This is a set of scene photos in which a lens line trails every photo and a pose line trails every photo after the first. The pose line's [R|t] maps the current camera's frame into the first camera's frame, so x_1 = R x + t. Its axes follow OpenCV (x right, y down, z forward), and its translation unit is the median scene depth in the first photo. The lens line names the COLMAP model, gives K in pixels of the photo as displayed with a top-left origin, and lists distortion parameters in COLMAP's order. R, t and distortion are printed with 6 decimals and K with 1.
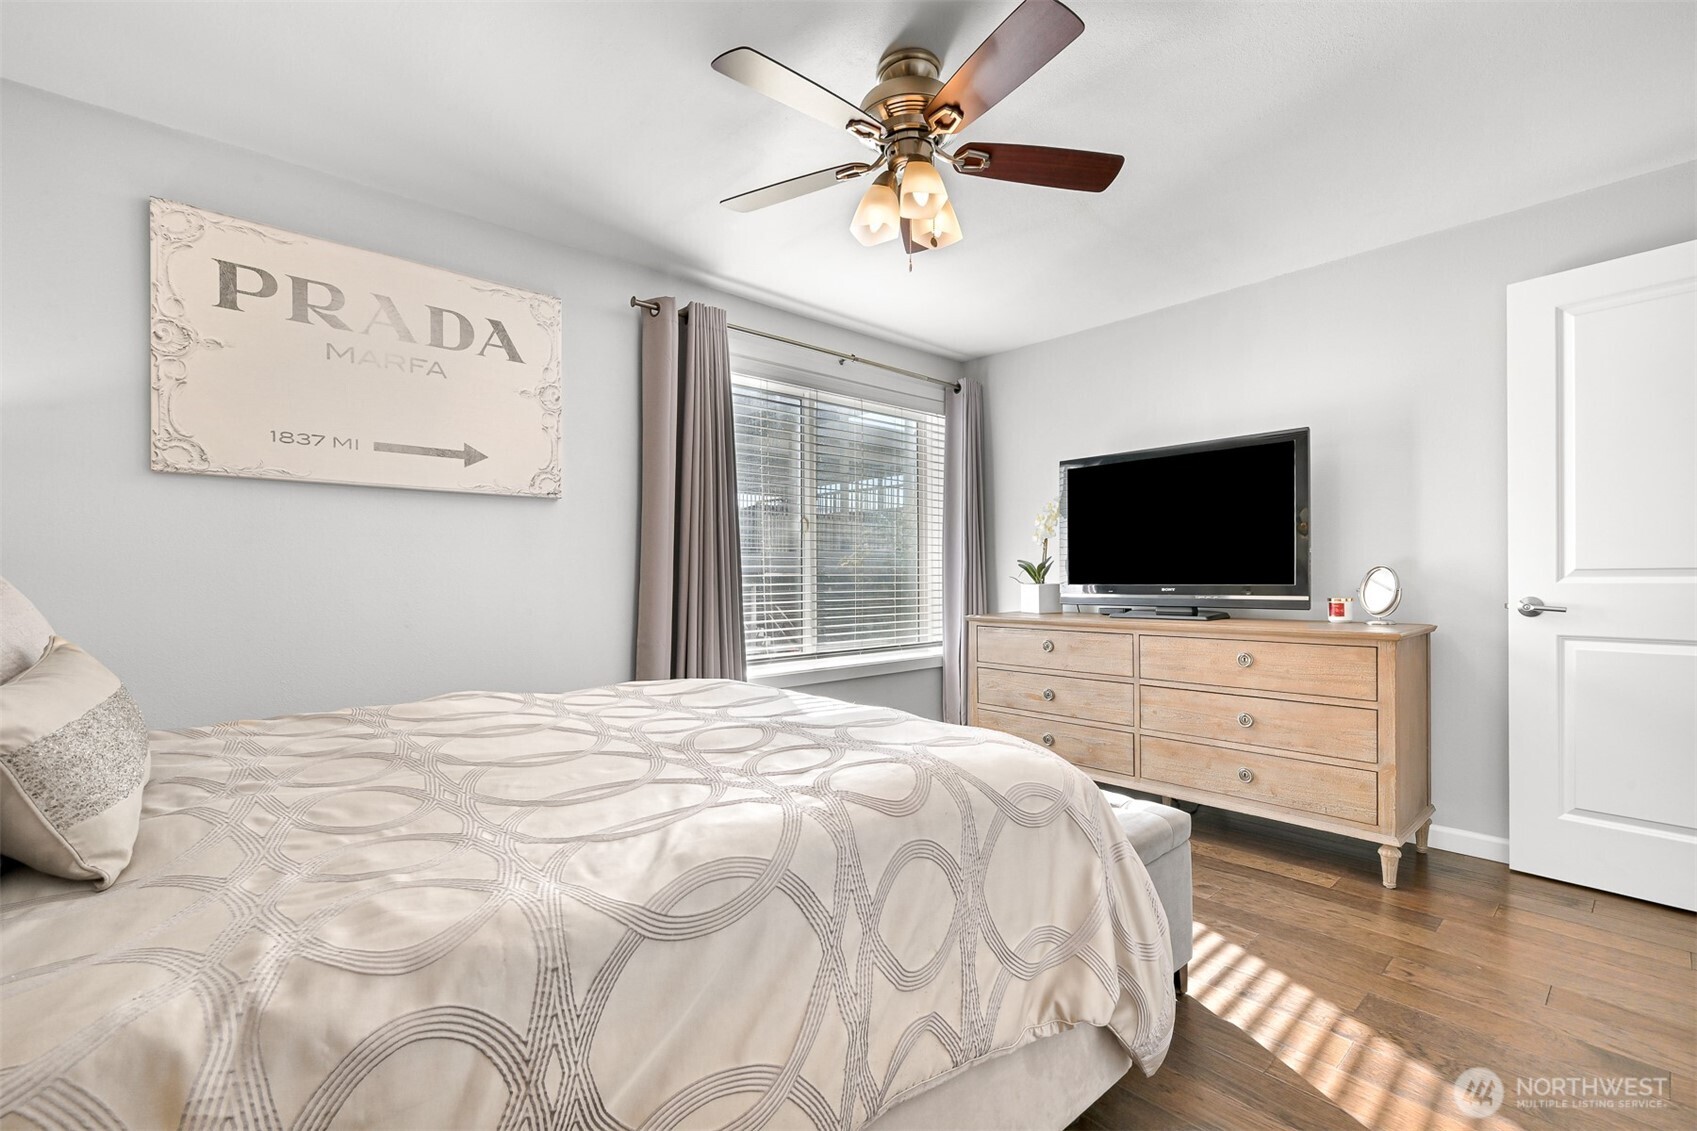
lens RADIAL K [[749.2, 0, 851.4], [0, 749.2, 574.0], [0, 0, 1]] dist [0.000779, 0.000100]
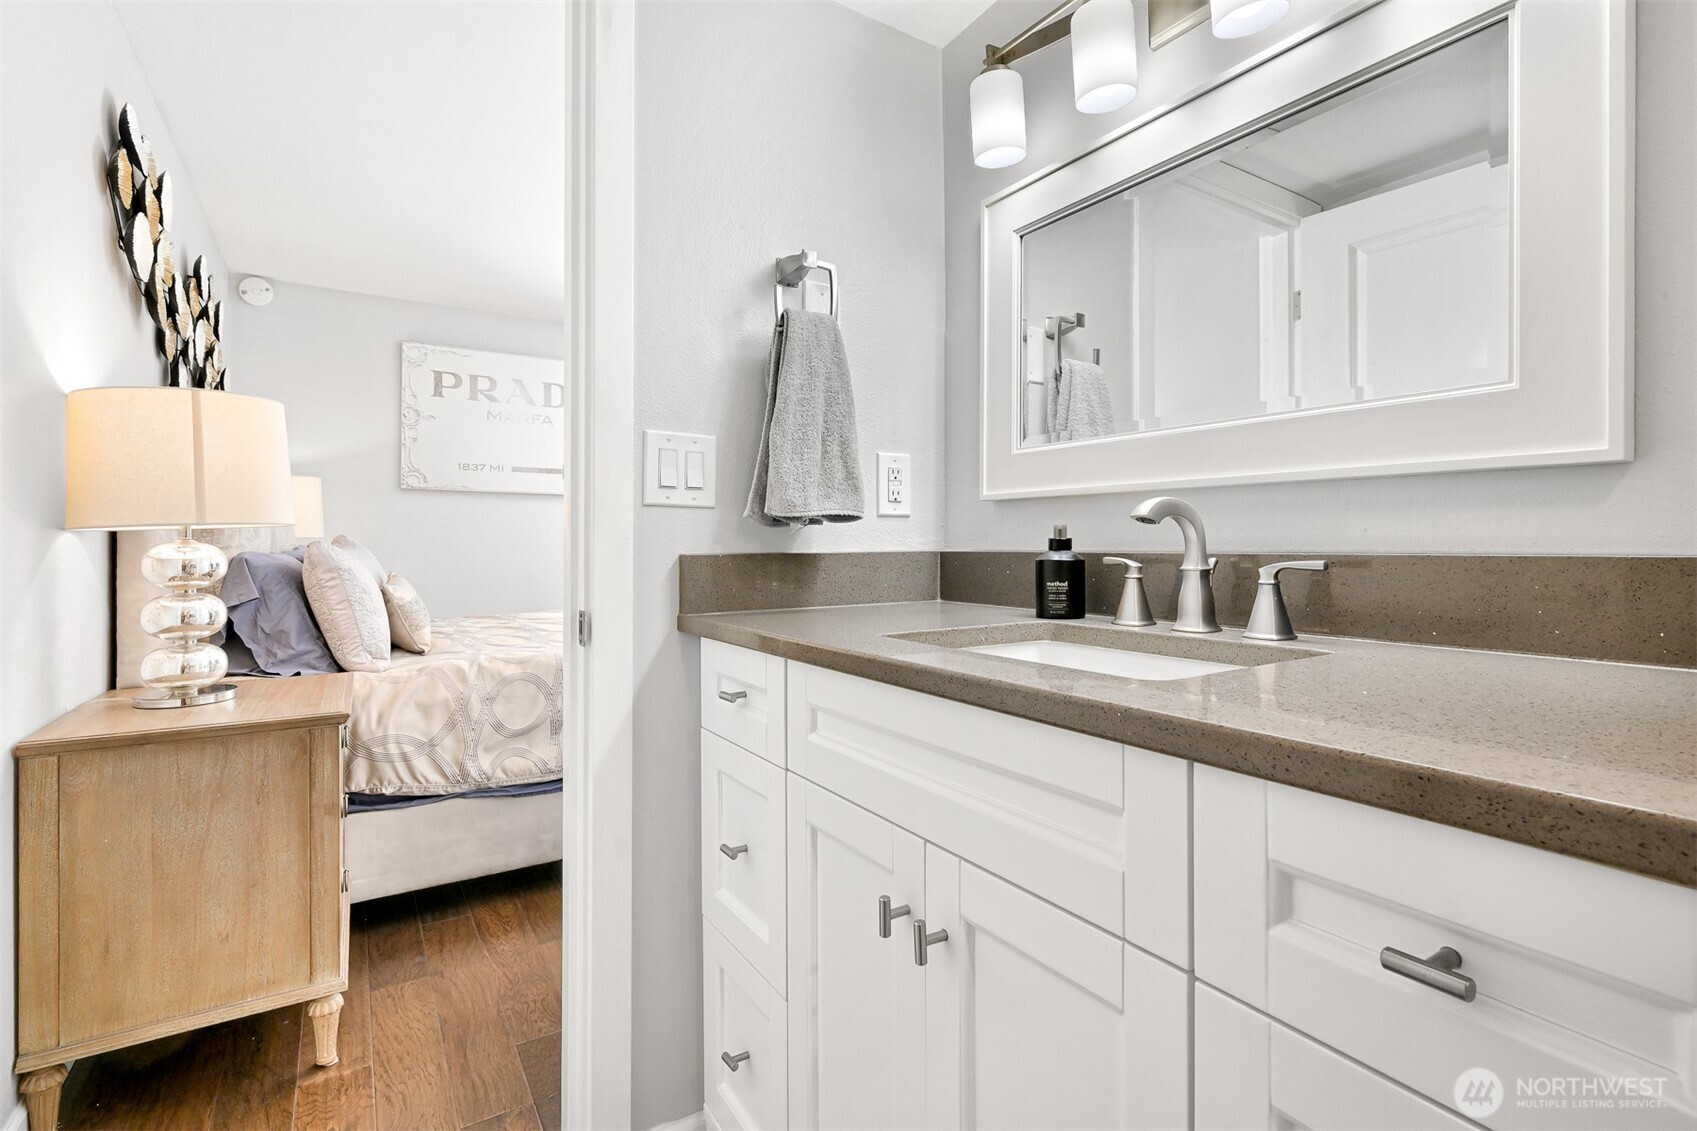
lens RADIAL K [[793.7, 0, 846.3], [0, 793.7, 536.3], [0, 0, 1]] dist [0.000249, 0.000052]
pose [[0.985828, 0.003280, -0.167726, 0.431998], [-0.004922, 0.999944, -0.009375, -0.007412], [0.167686, 0.010068, 0.985789, -0.675085]]
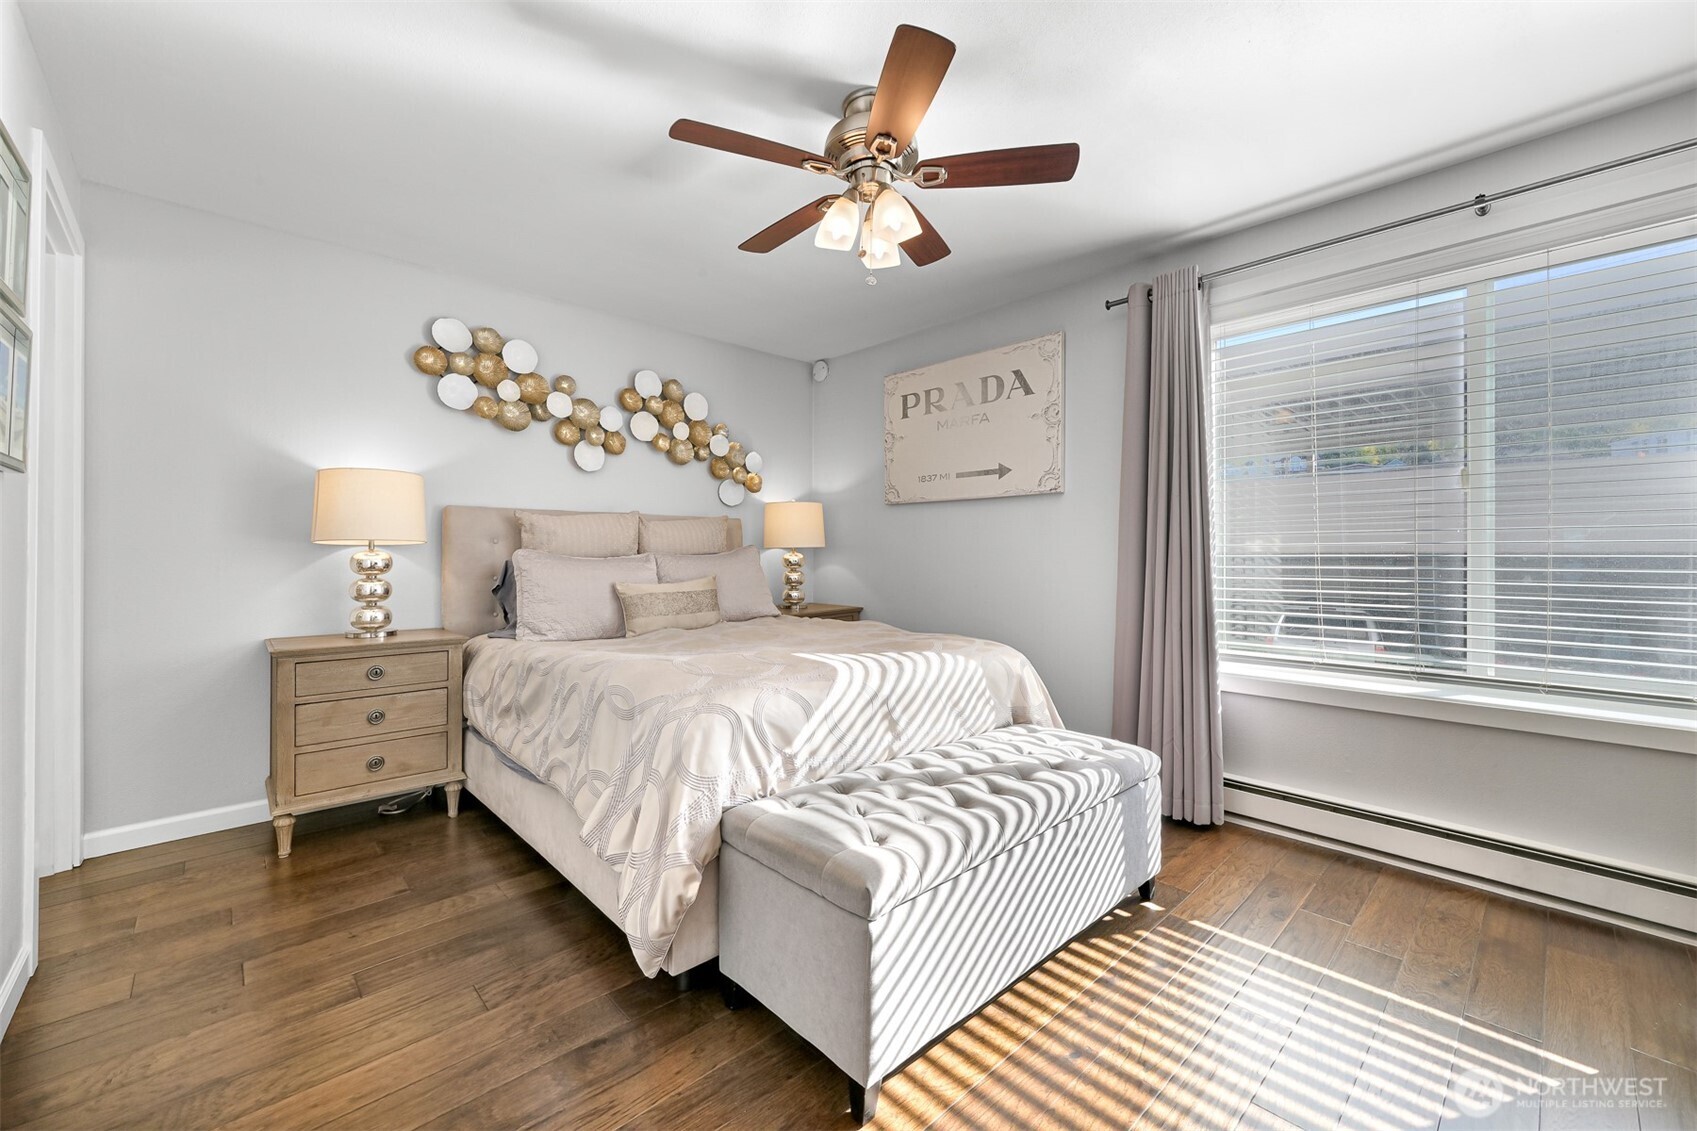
lens RADIAL K [[687.5, 0, 853.2], [0, 687.5, 557.7], [0, 0, 1]] dist [-0.003064, -0.000120]
pose [[0.009721, 0.007583, -0.999924, 0.940008], [-0.001578, 0.999970, 0.007568, -0.000680], [0.999952, 0.001504, 0.009733, 0.813441]]
